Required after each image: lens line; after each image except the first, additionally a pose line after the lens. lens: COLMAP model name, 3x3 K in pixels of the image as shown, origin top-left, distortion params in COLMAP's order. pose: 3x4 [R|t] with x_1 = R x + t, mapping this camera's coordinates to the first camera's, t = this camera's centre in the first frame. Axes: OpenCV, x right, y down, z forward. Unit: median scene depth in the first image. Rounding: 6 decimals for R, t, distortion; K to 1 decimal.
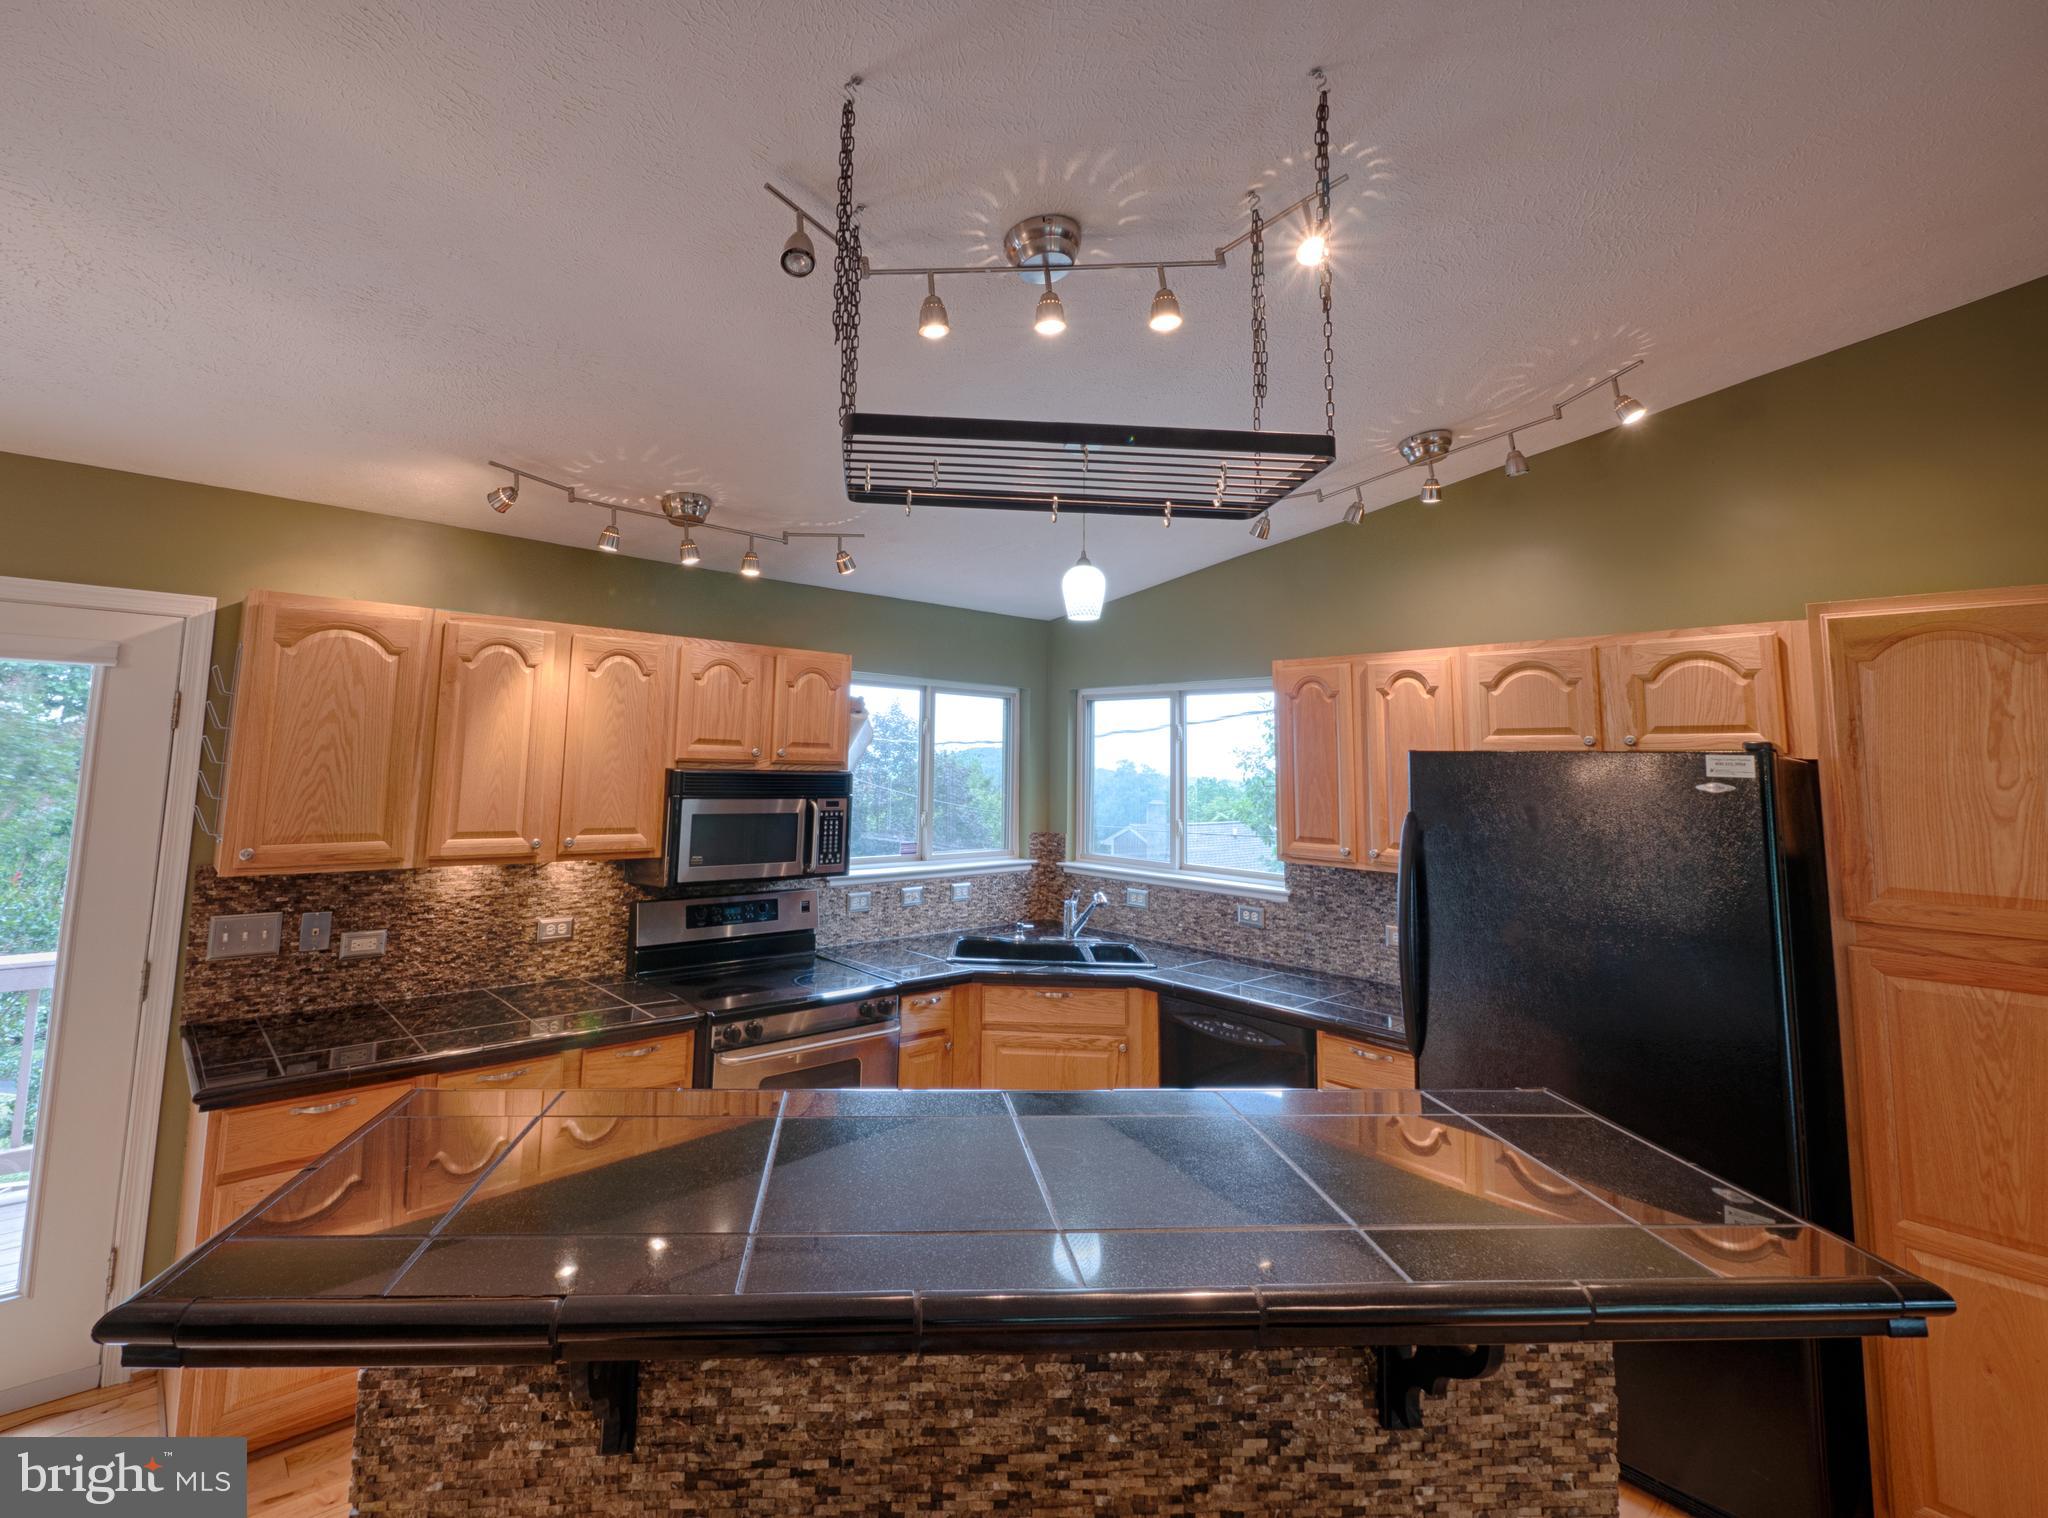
lens RADIAL K [[953.0, 0, 938.2], [0, 953.0, 649.2], [0, 0, 1]] dist [-0.007894, 0.000474]
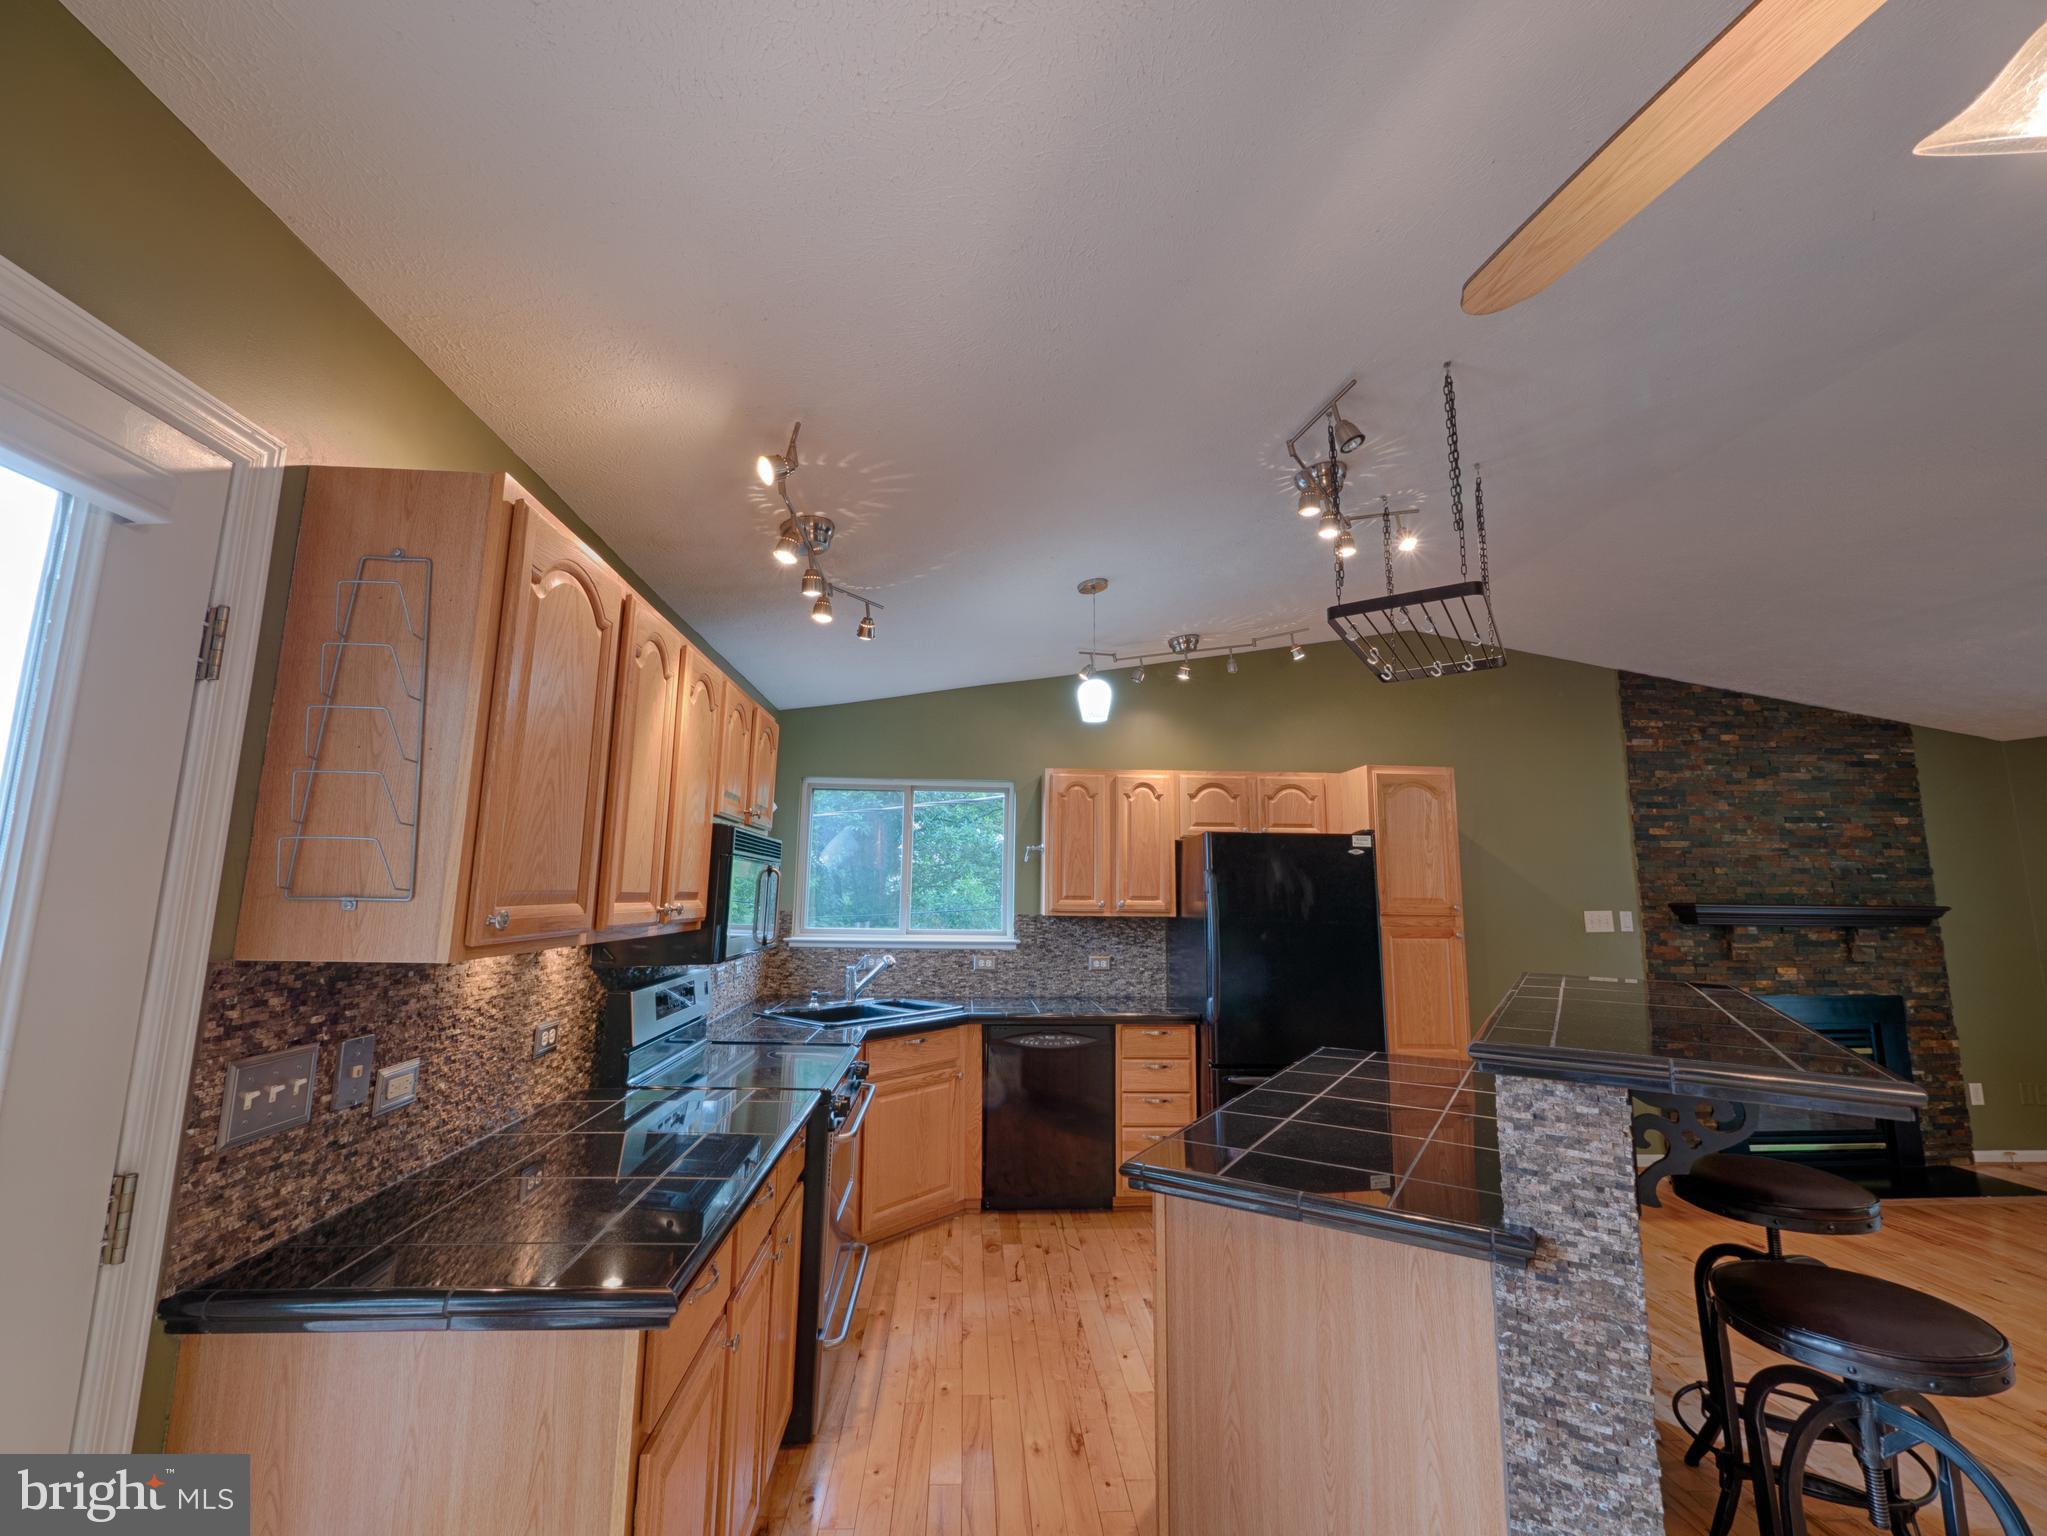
lens RADIAL K [[866.4, 0, 1015.9], [0, 866.4, 758.7], [0, 0, 1]] dist [-0.003925, 0.000773]
pose [[0.596112, 0.107380, 0.795688, -0.781117], [-0.093812, 0.993544, -0.063799, 0.097362], [-0.797402, -0.036614, 0.602337, 0.345362]]
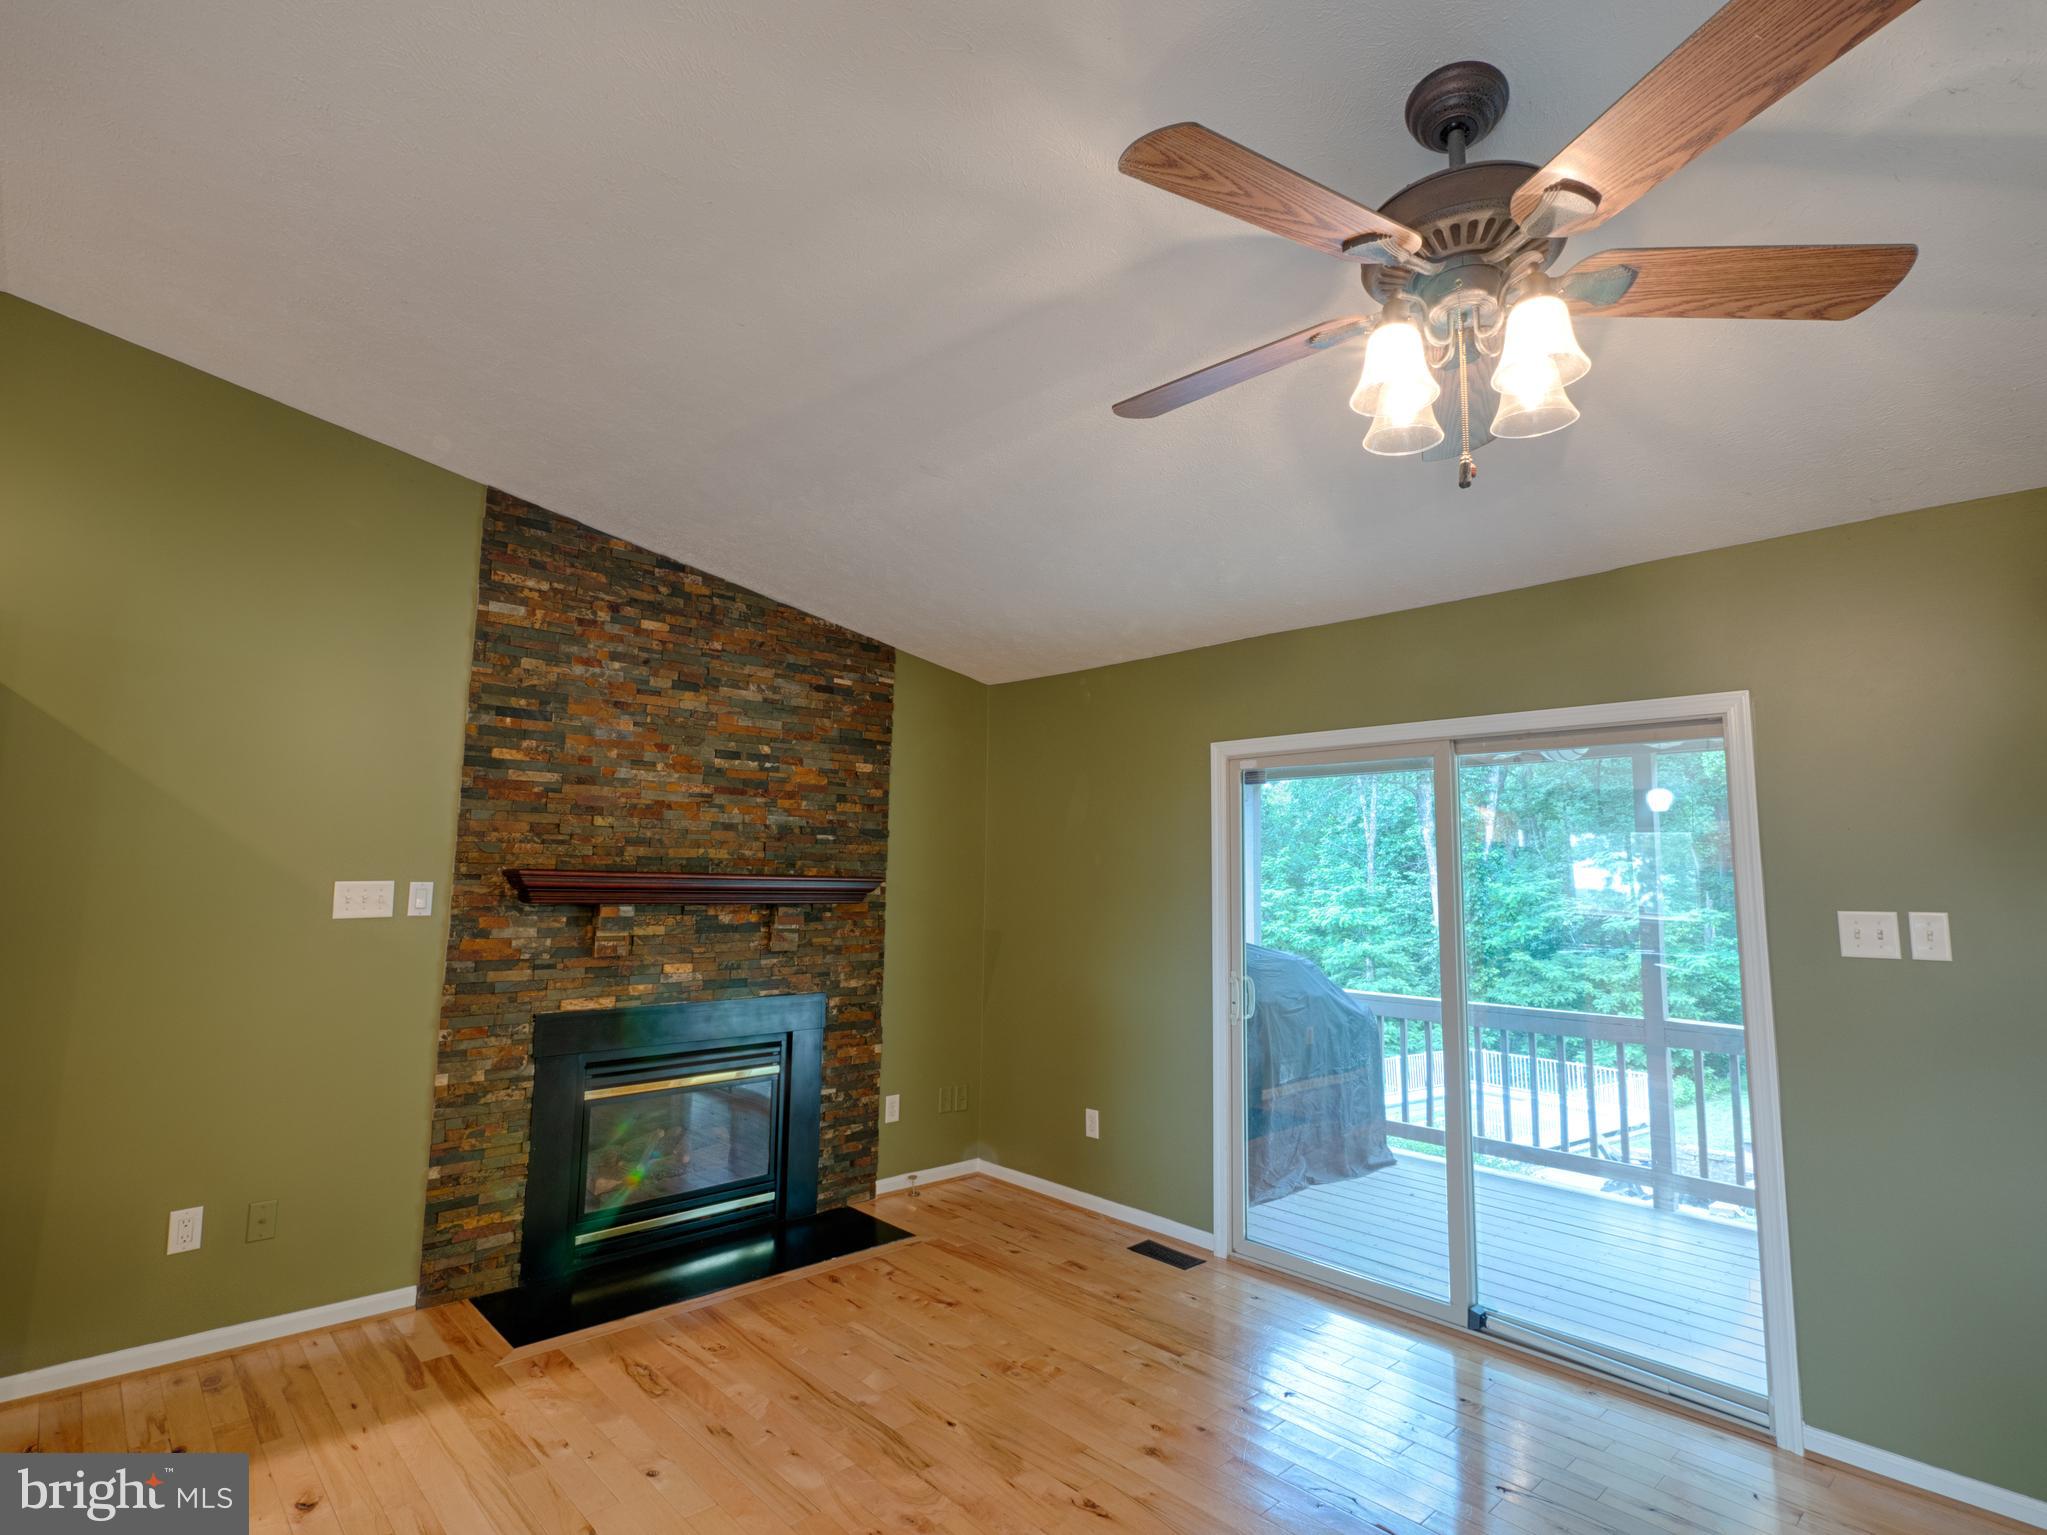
lens RADIAL K [[1024.6, 0, 1019.8], [0, 1024.6, 753.6], [0, 0, 1]] dist [-0.003171, 0.001119]
pose [[-0.051546, 0.097667, 0.993883, 0.029961], [-0.139829, 0.984697, -0.104016, 0.056238], [-0.988833, -0.144336, -0.037100, -0.184614]]
